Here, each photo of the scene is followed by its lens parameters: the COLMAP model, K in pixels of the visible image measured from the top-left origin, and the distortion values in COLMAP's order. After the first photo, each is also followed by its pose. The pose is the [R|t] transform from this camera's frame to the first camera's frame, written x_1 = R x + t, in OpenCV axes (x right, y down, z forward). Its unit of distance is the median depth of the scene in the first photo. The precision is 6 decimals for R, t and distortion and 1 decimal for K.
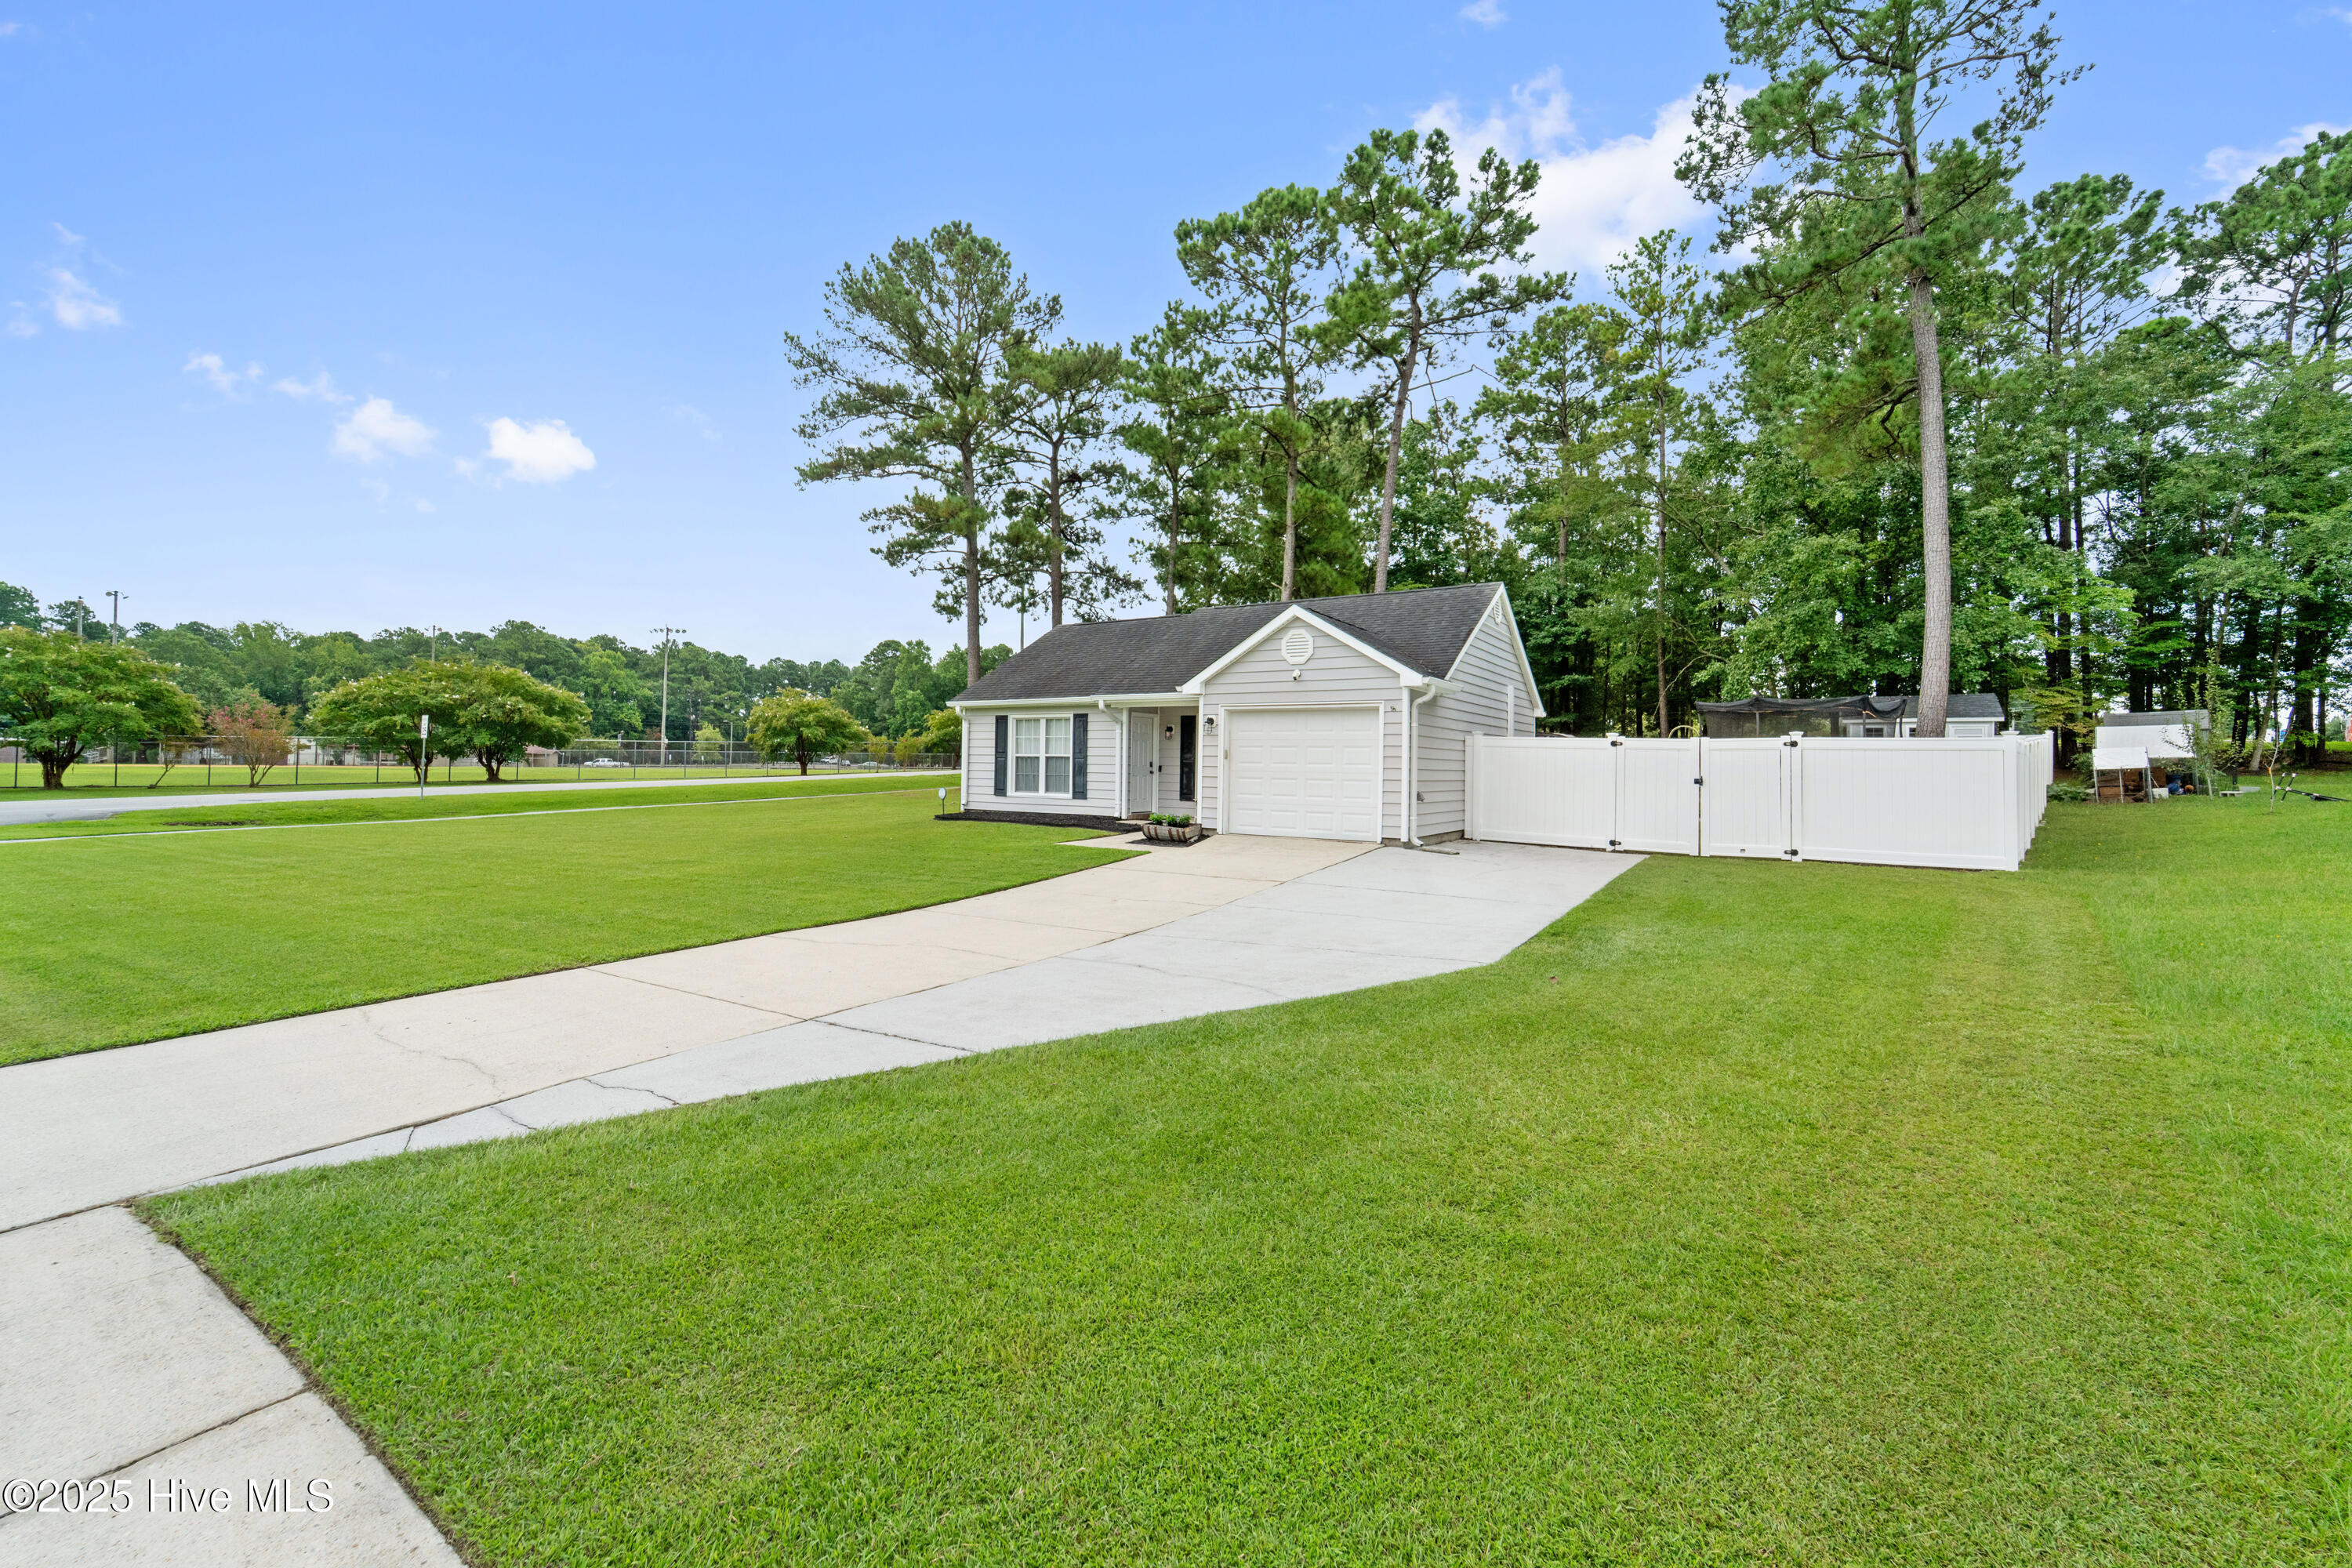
lens RADIAL K [[963.7, 0, 1177.5], [0, 963.7, 759.0], [0, 0, 1]] dist [-0.000515, 0.000104]
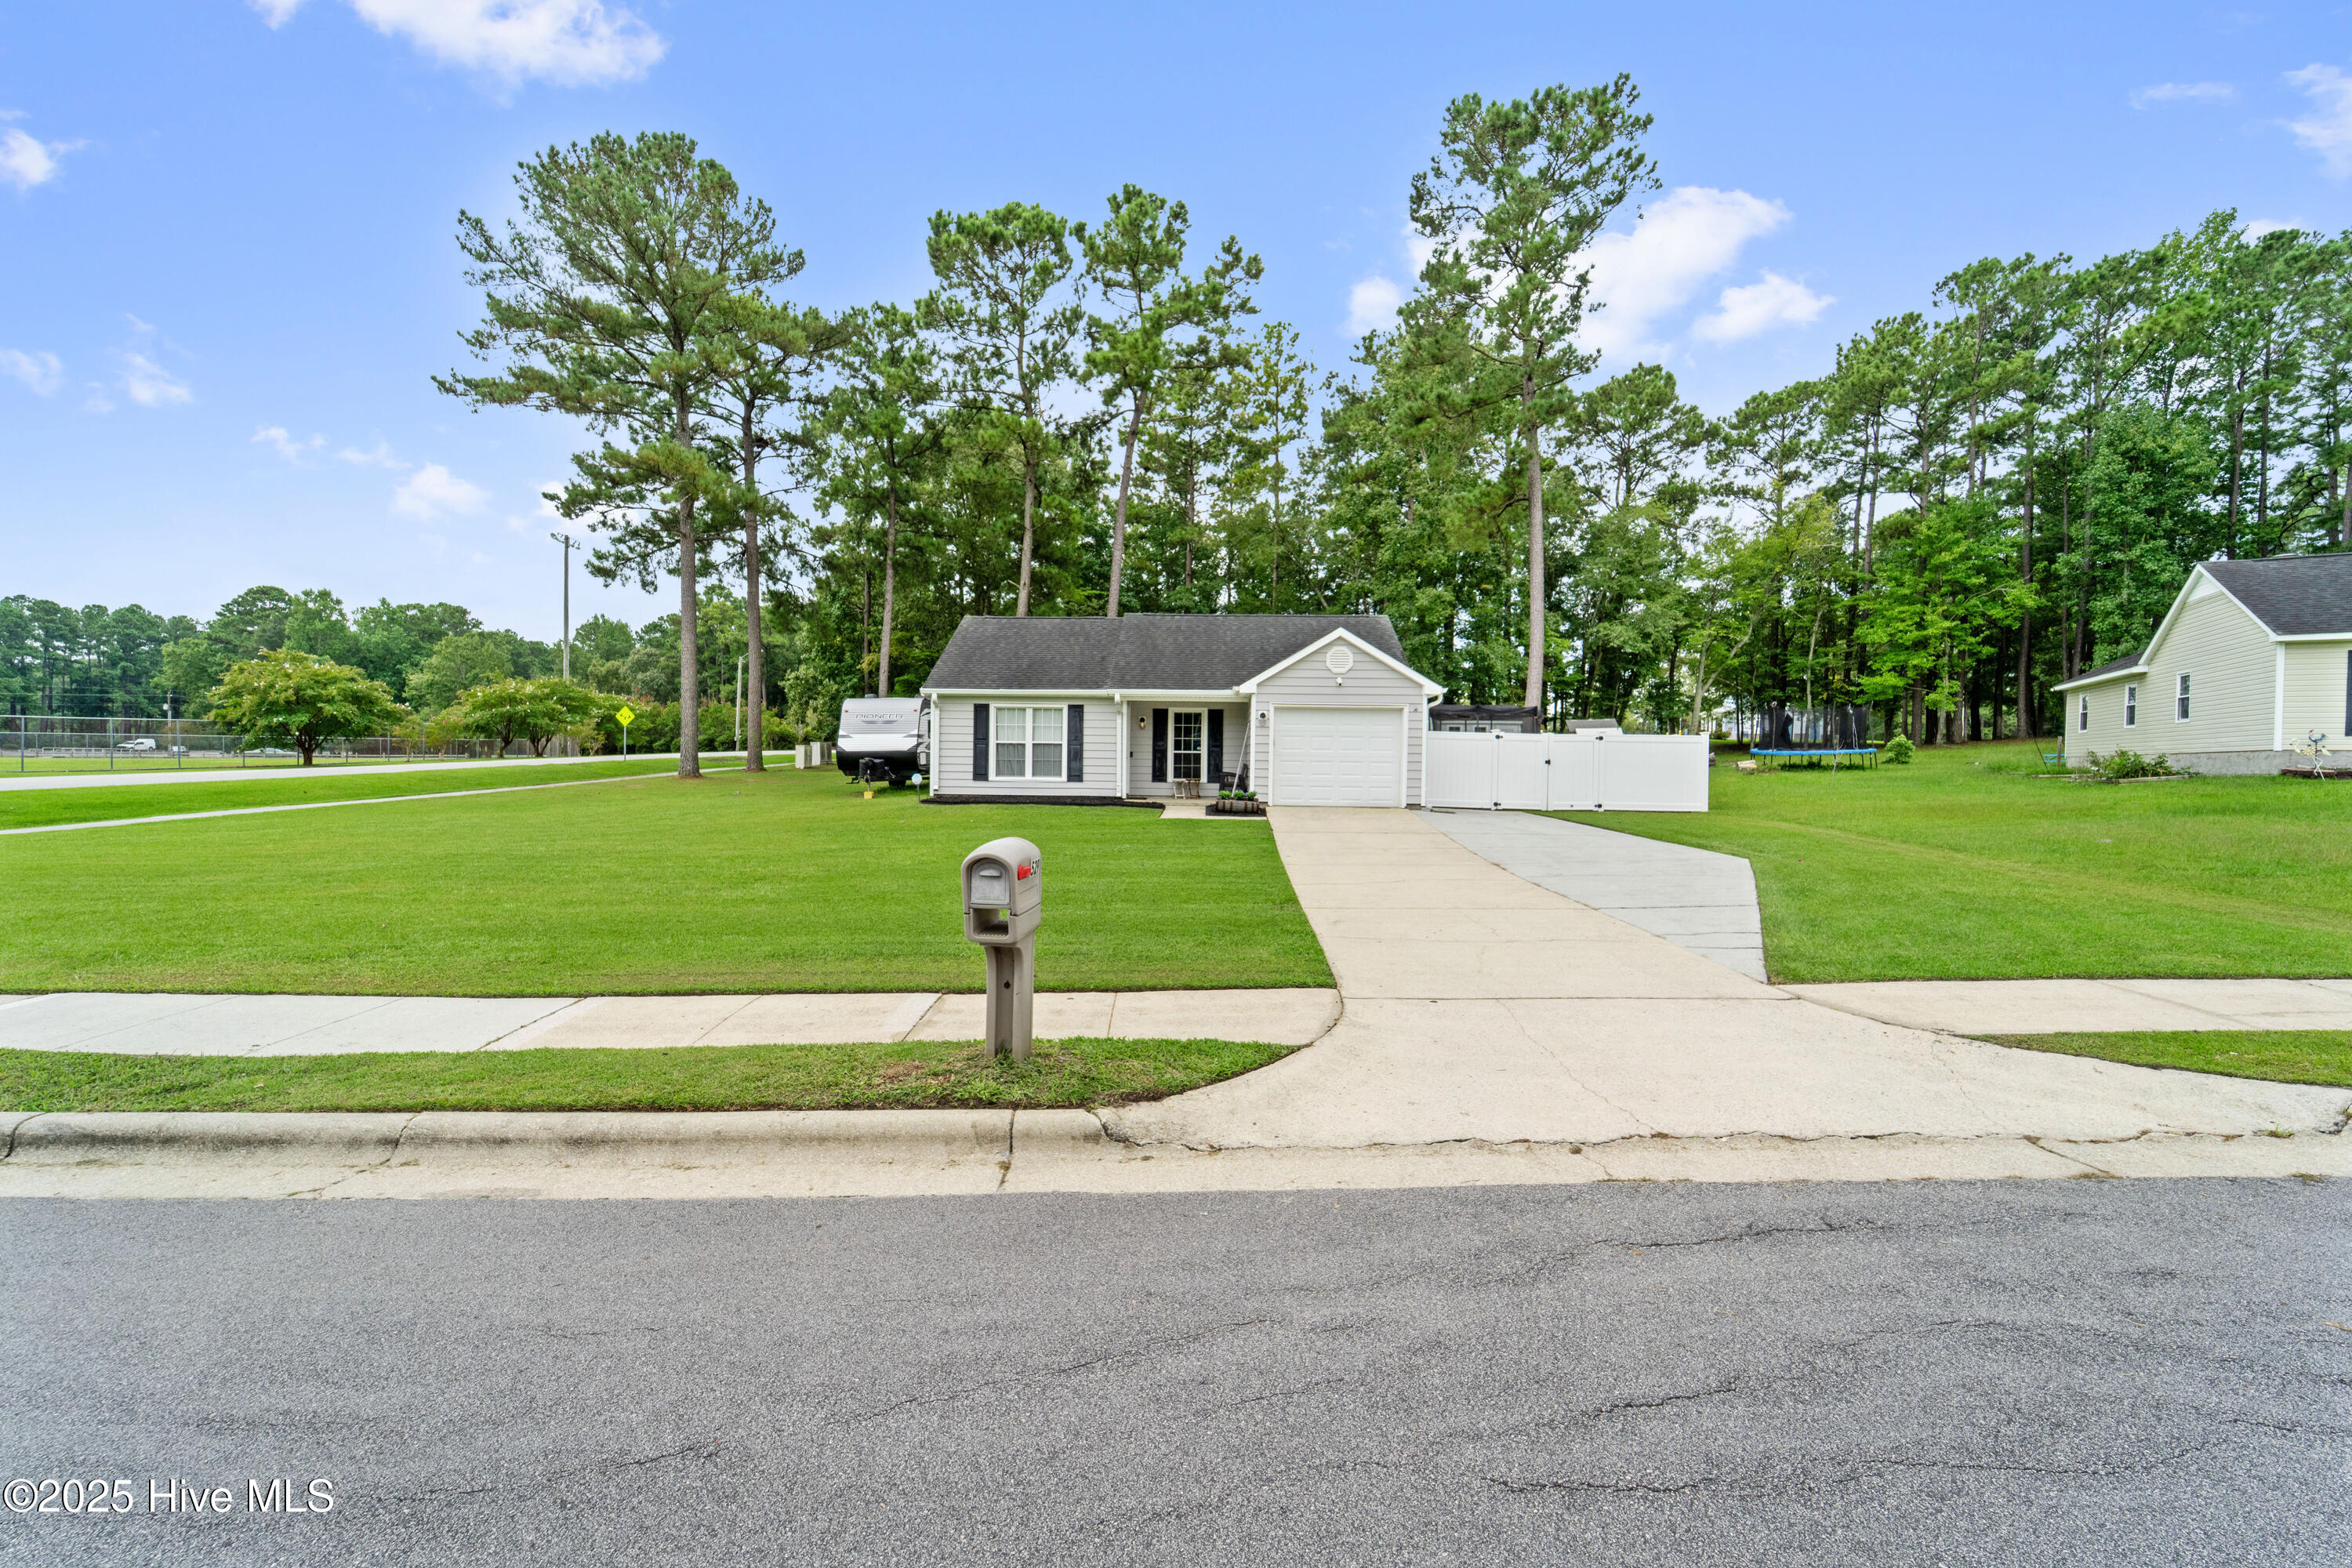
lens RADIAL K [[941.0, 0, 1176.0], [0, 941.0, 784.0], [0, 0, 1]] dist [0.001431, 0.000146]
pose [[0.858300, -0.017378, 0.512854, -0.375211], [-0.003032, 0.999237, 0.038934, 0.000996], [-0.513140, -0.034972, 0.857592, 0.008498]]
